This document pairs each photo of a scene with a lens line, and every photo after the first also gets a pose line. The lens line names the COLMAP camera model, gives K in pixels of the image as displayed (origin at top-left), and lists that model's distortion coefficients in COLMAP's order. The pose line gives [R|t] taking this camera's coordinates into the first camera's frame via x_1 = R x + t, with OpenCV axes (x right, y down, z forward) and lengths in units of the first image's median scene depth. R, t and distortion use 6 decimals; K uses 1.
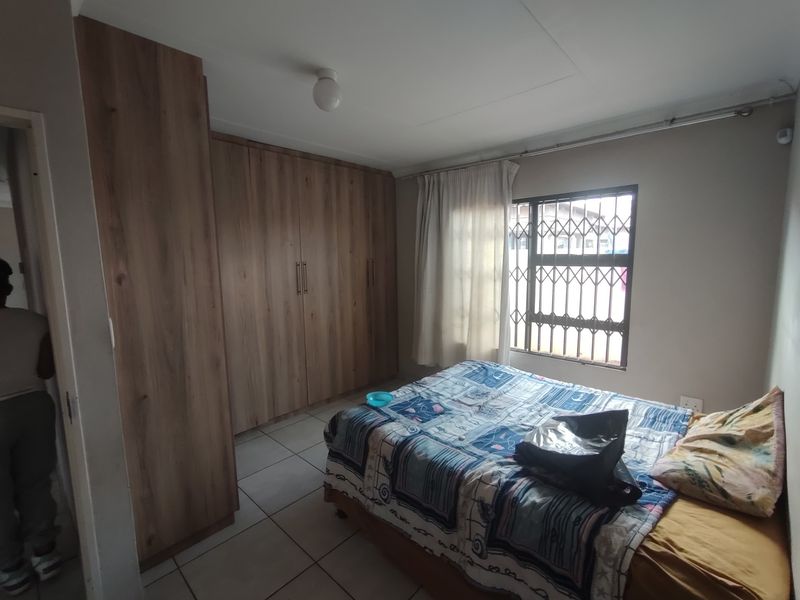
lens RADIAL K [[358.8, 0, 397.4], [0, 358.8, 301.1], [0, 0, 1]] dist [-0.008316, -0.000044]
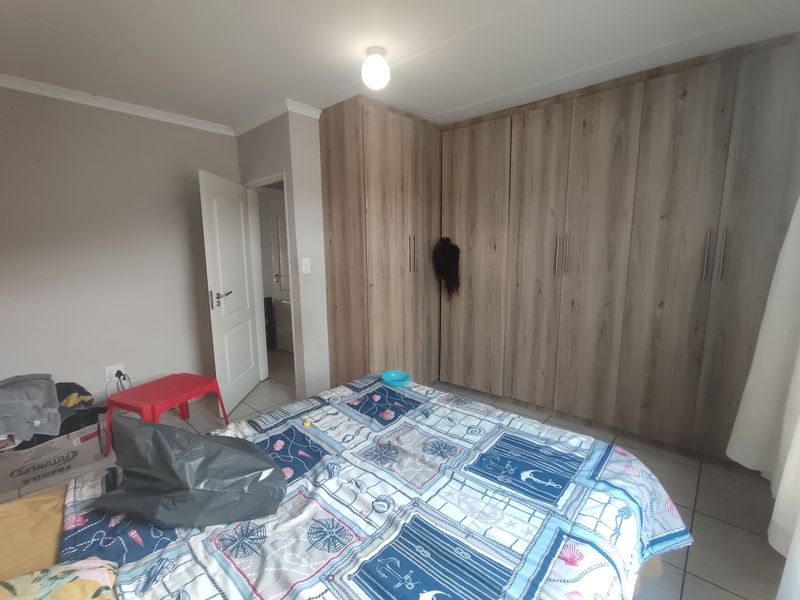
lens RADIAL K [[358.8, 0, 397.4], [0, 358.8, 301.1], [0, 0, 1]] dist [-0.008316, -0.000044]
pose [[0.013828, 0.166984, -0.985863, 0.695916], [-0.117459, 0.979402, 0.164243, -0.064253], [0.992982, 0.113527, 0.033157, 0.793441]]
